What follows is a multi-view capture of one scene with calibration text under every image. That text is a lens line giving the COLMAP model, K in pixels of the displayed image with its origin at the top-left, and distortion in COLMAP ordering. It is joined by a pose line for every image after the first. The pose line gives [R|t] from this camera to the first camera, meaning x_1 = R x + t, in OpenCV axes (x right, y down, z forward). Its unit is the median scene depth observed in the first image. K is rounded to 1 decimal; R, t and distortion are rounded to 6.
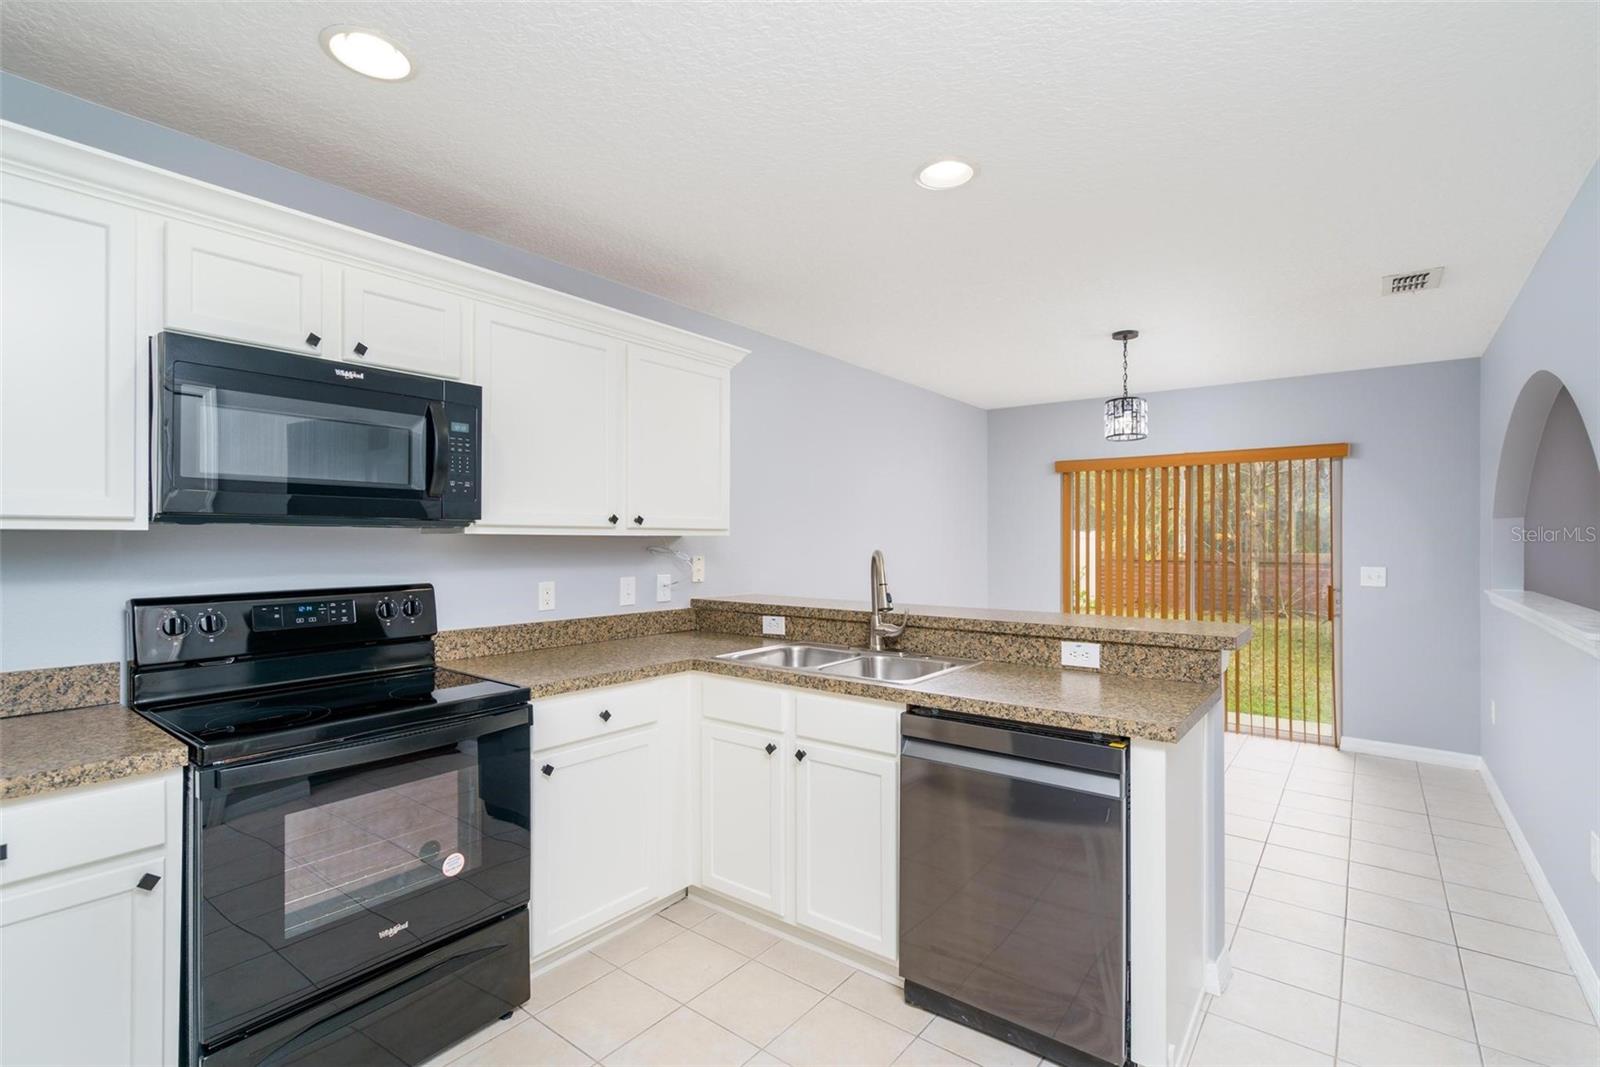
lens RADIAL K [[741.8, 0, 800.0], [0, 741.8, 533.5], [0, 0, 1]] dist [-0.011822, 0.000261]
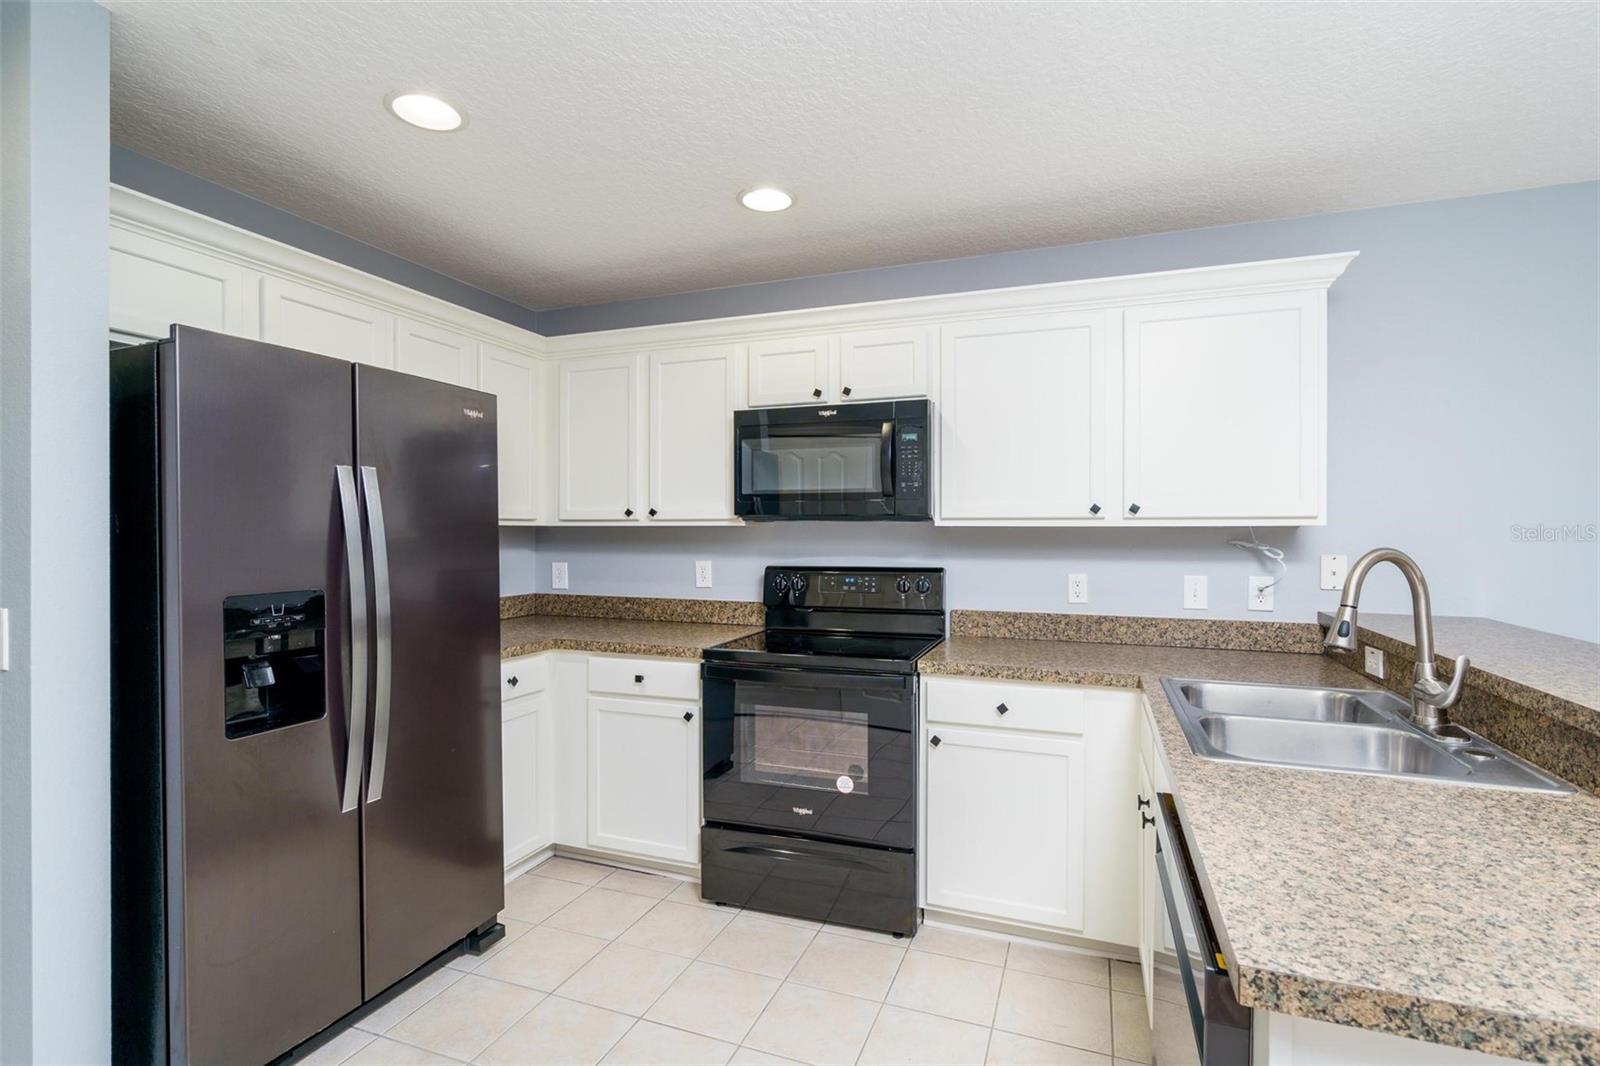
lens RADIAL K [[731.9, 0, 800.0], [0, 731.9, 533.0], [0, 0, 1]] dist [-0.025754, 0.000026]
pose [[0.288560, 0.001850, -0.957460, 0.612800], [0.008403, 0.999955, 0.004465, 0.004493], [0.957425, -0.009334, 0.288531, 0.478595]]
